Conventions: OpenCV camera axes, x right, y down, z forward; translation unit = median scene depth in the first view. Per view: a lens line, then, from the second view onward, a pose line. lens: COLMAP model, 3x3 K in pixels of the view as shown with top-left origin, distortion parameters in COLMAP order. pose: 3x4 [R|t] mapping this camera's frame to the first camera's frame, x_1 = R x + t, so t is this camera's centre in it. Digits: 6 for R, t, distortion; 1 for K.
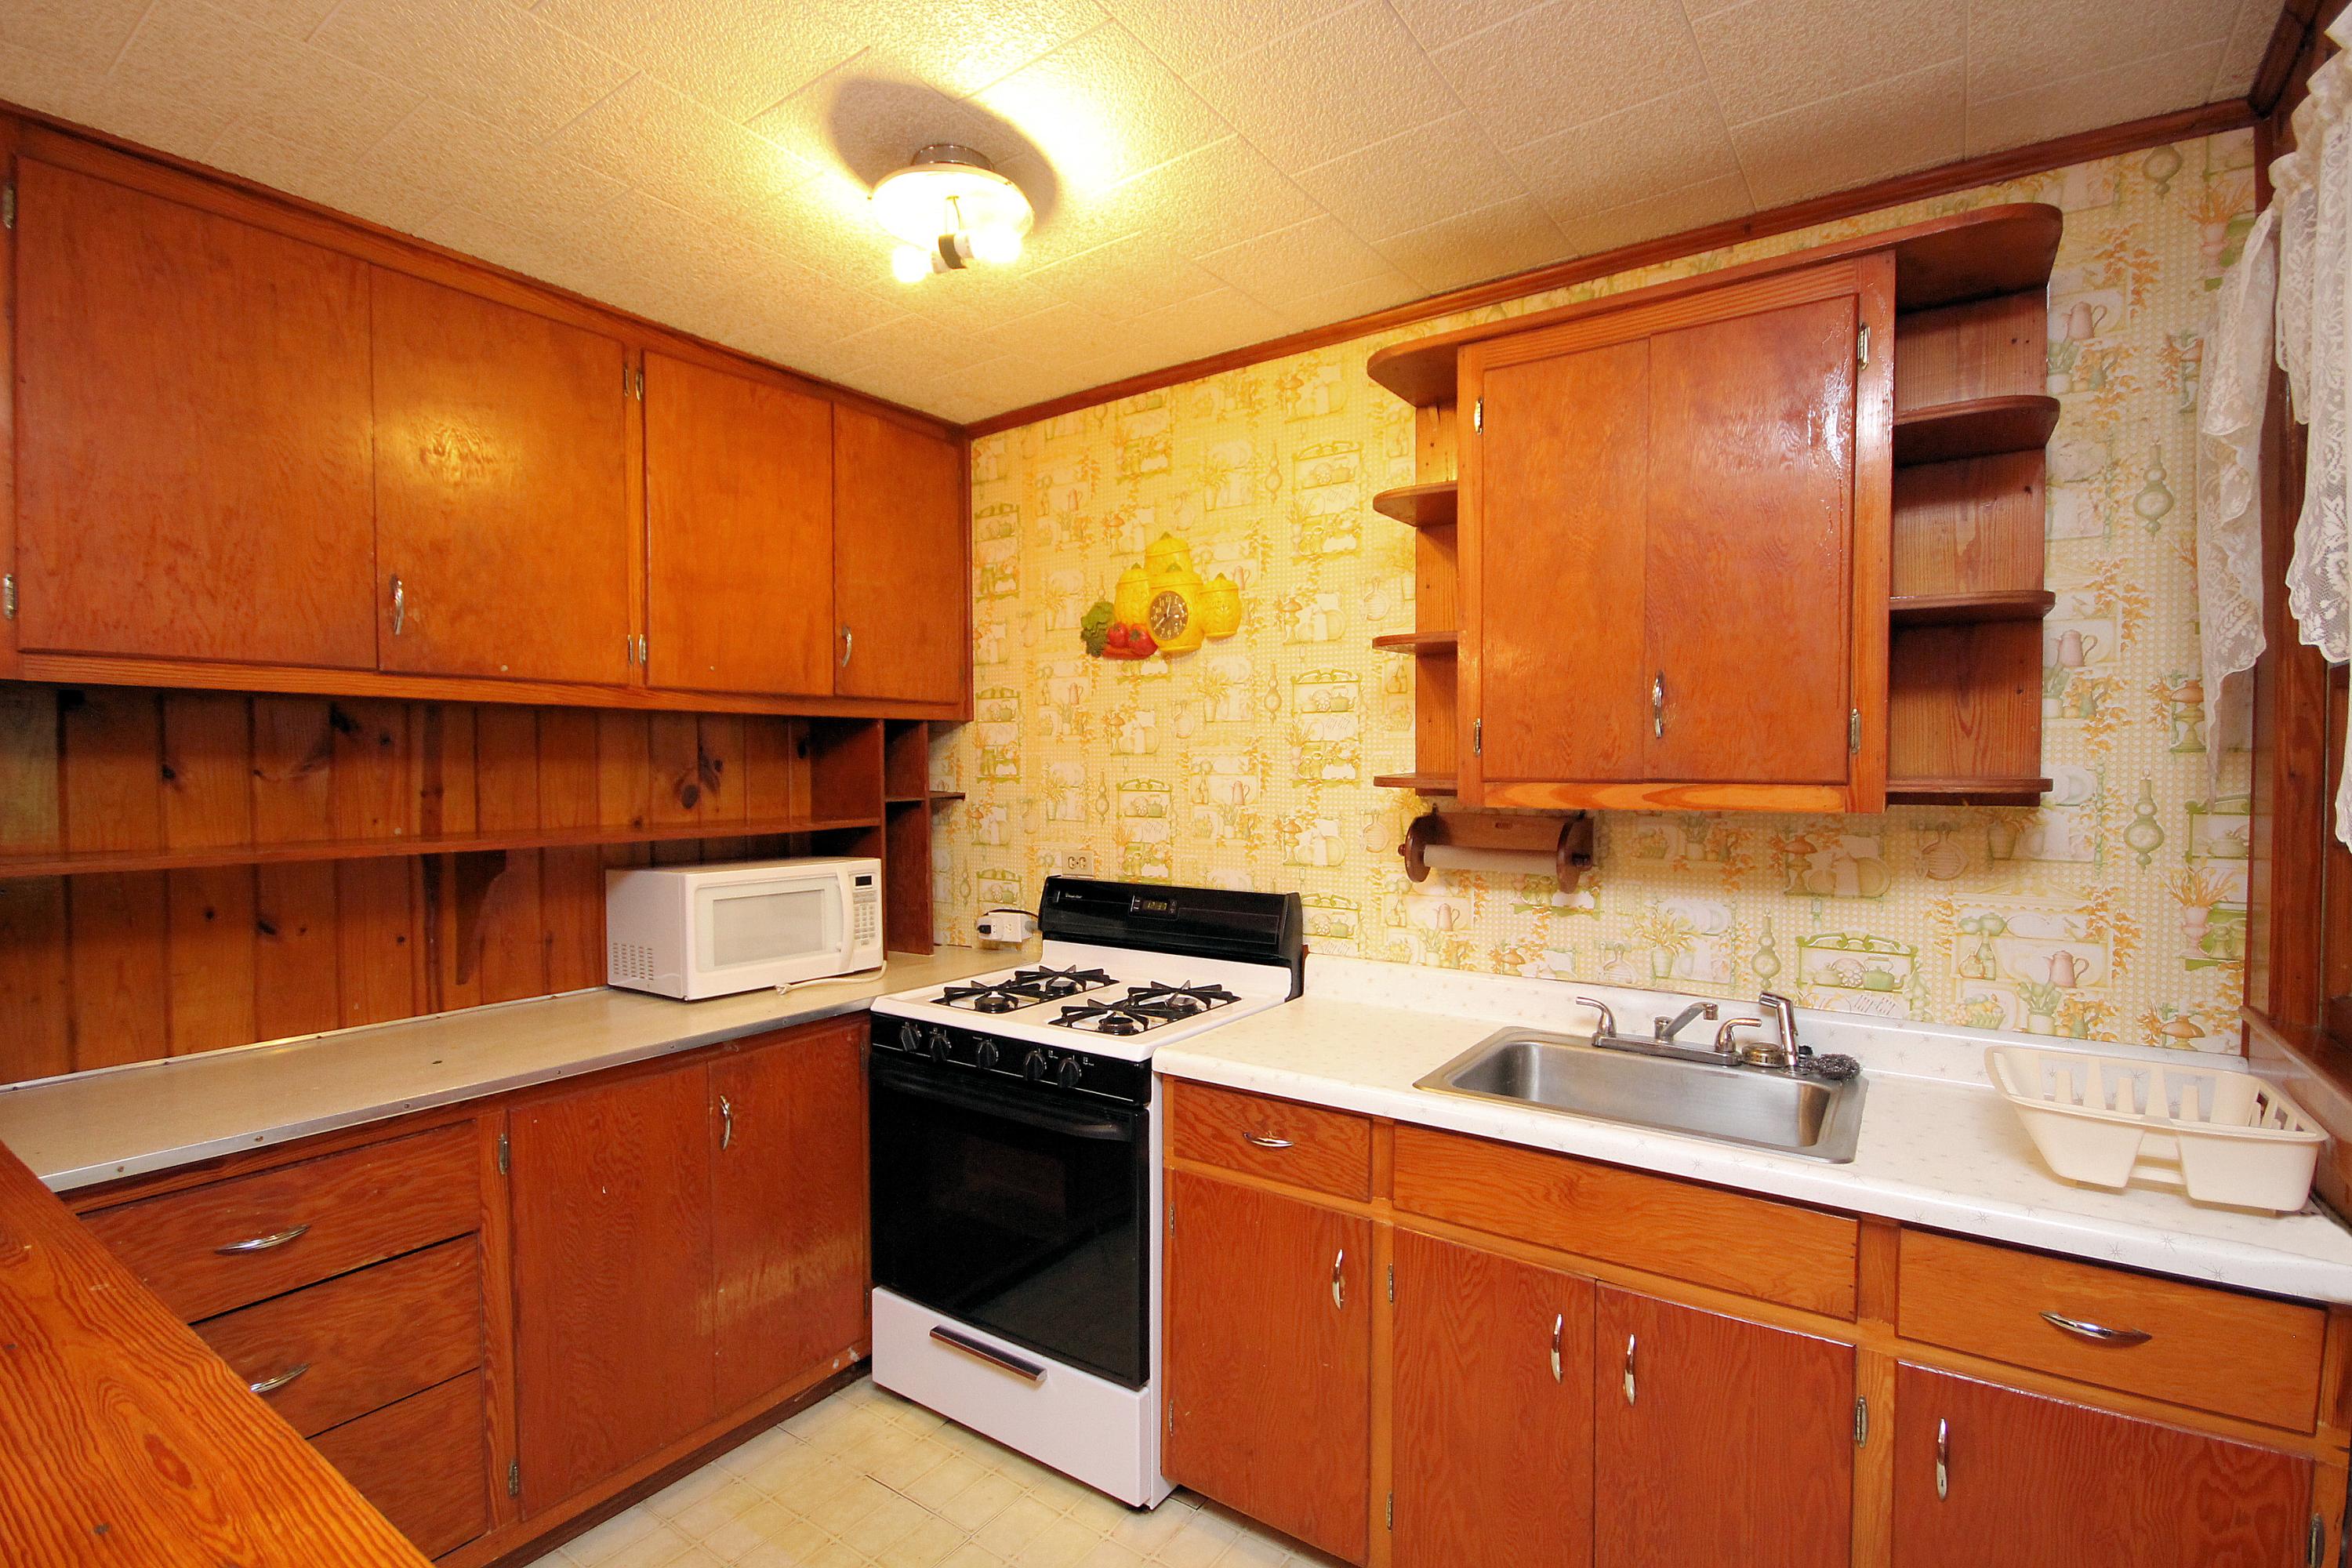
lens RADIAL K [[1083.3, 0, 1174.5], [0, 1083.3, 795.2], [0, 0, 1]] dist [0.008284, -0.009251]
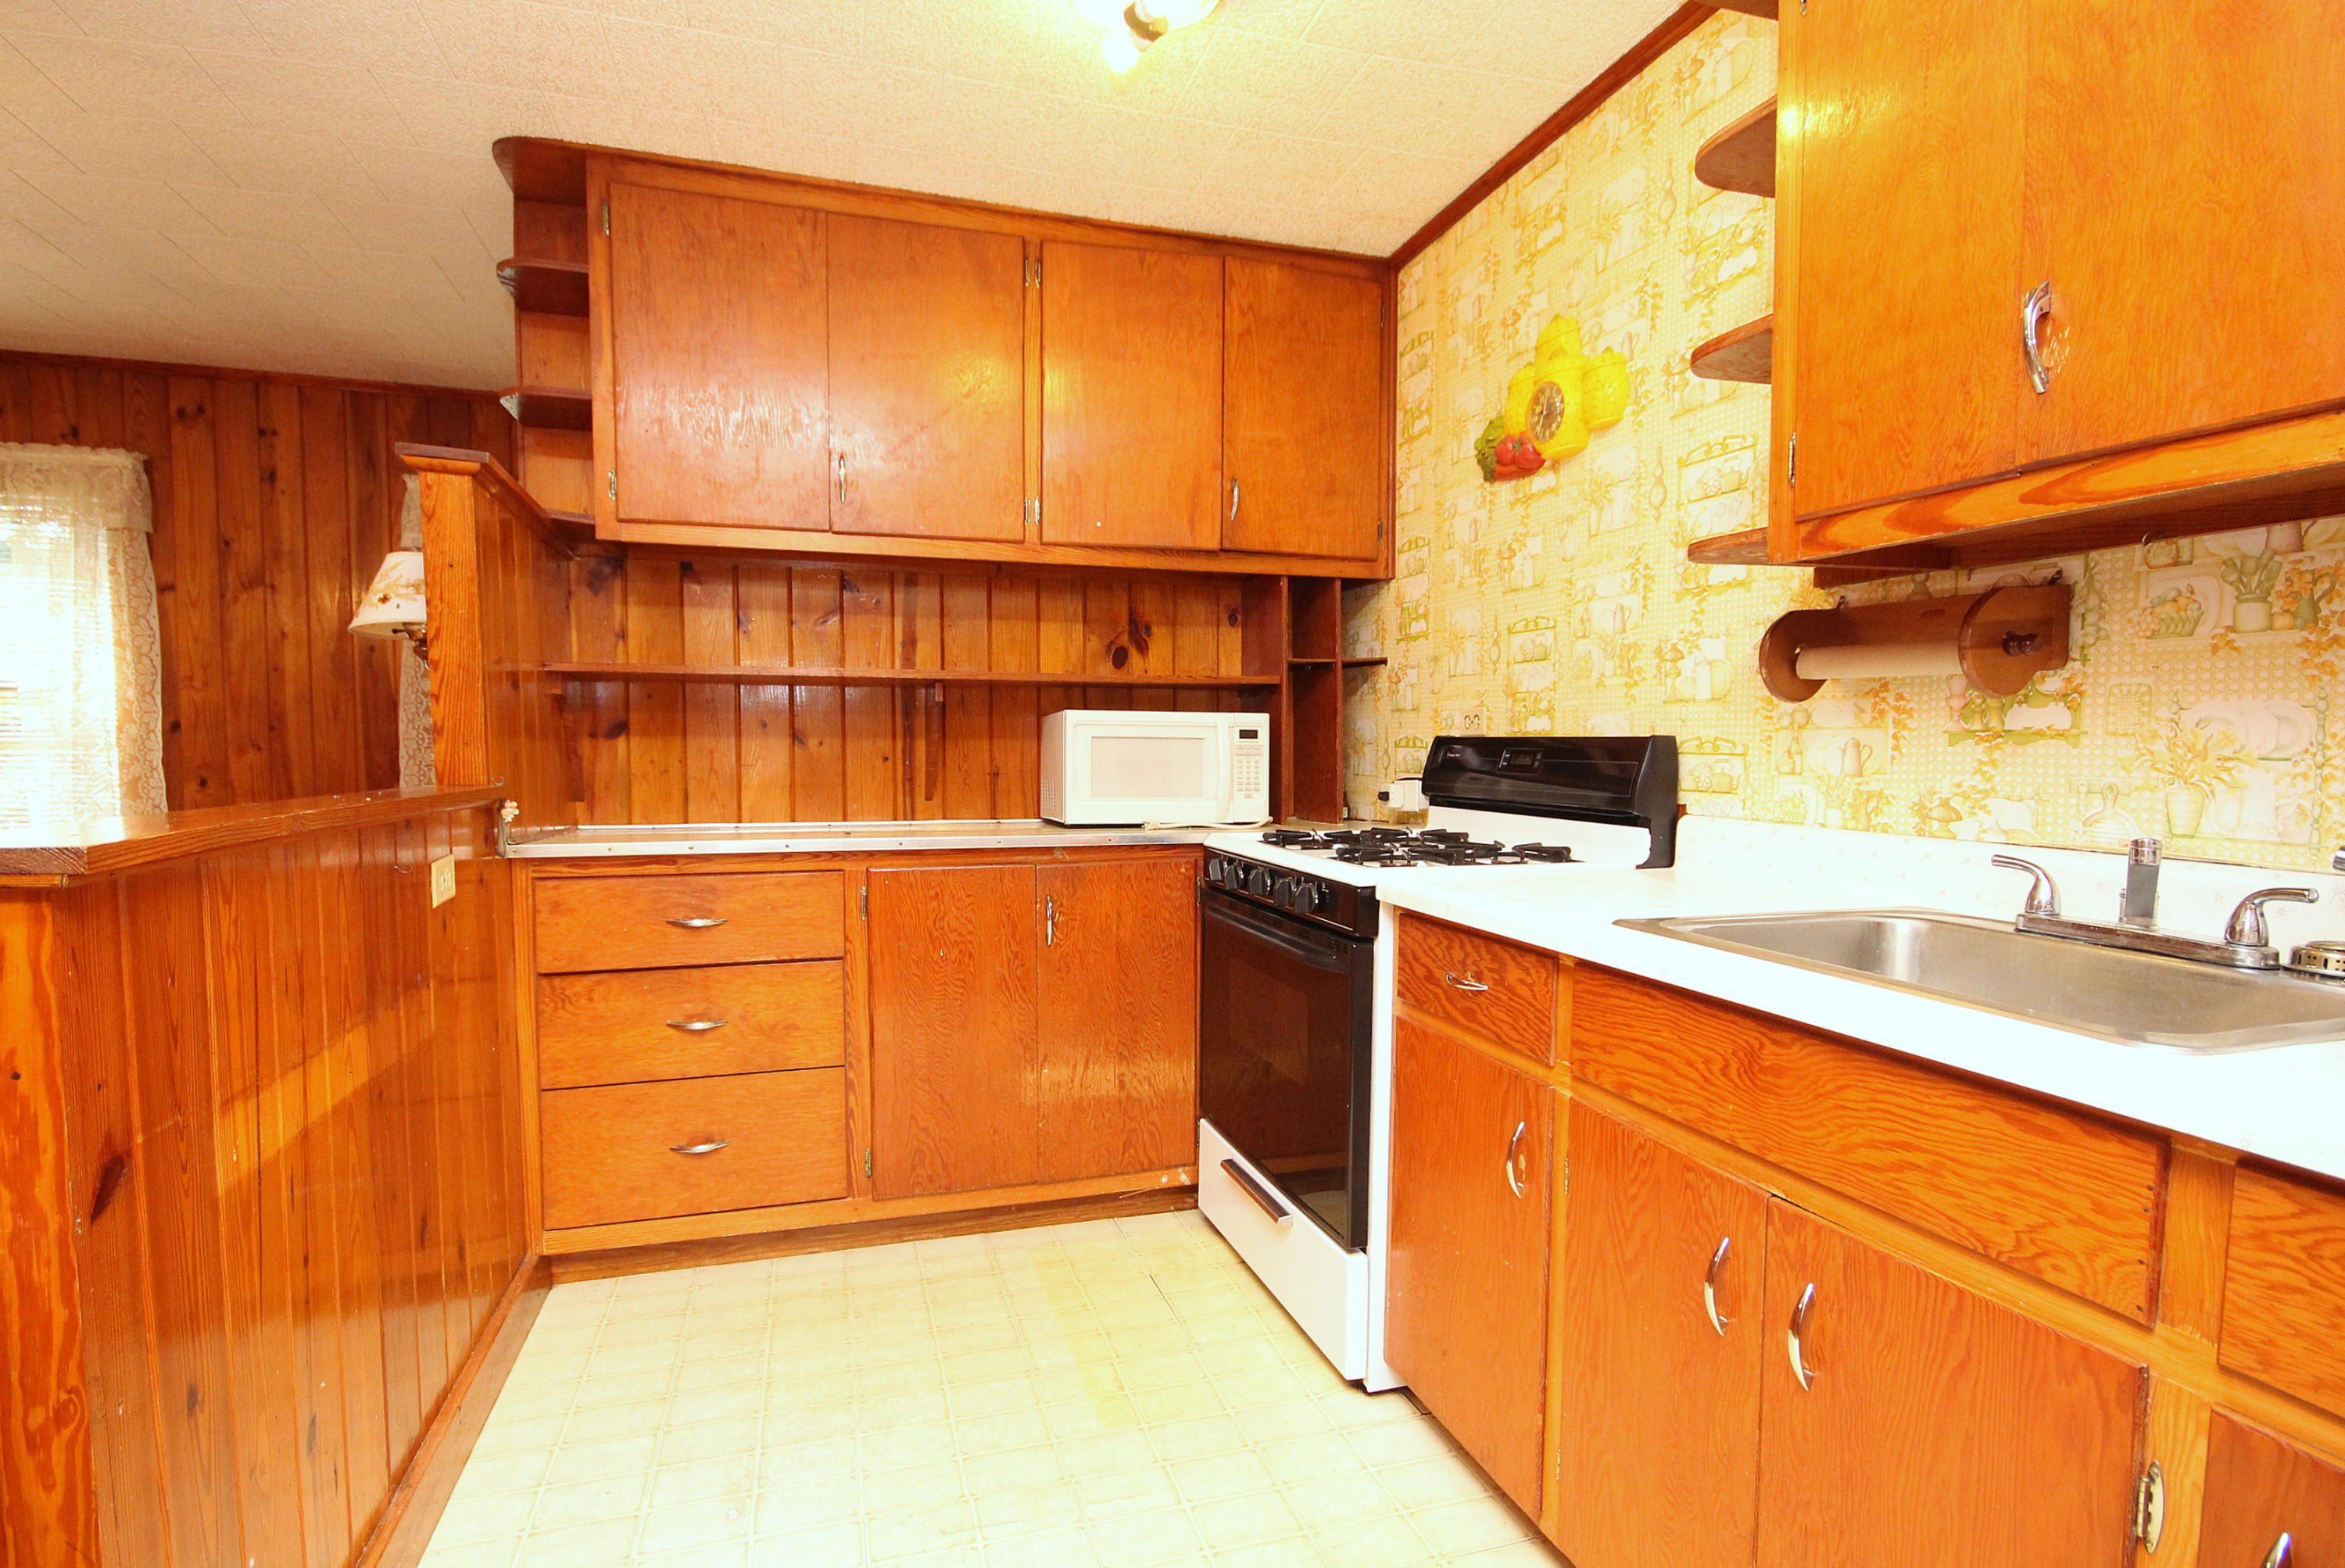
lens RADIAL K [[1128.8, 0, 1157.9], [0, 1128.8, 798.7], [0, 0, 1]] dist [0.002185, -0.004678]
pose [[0.789097, 0.038541, -0.613058, 0.368114], [-0.023807, 0.999199, 0.032173, 0.135245], [0.613807, -0.010792, 0.789382, 0.154707]]
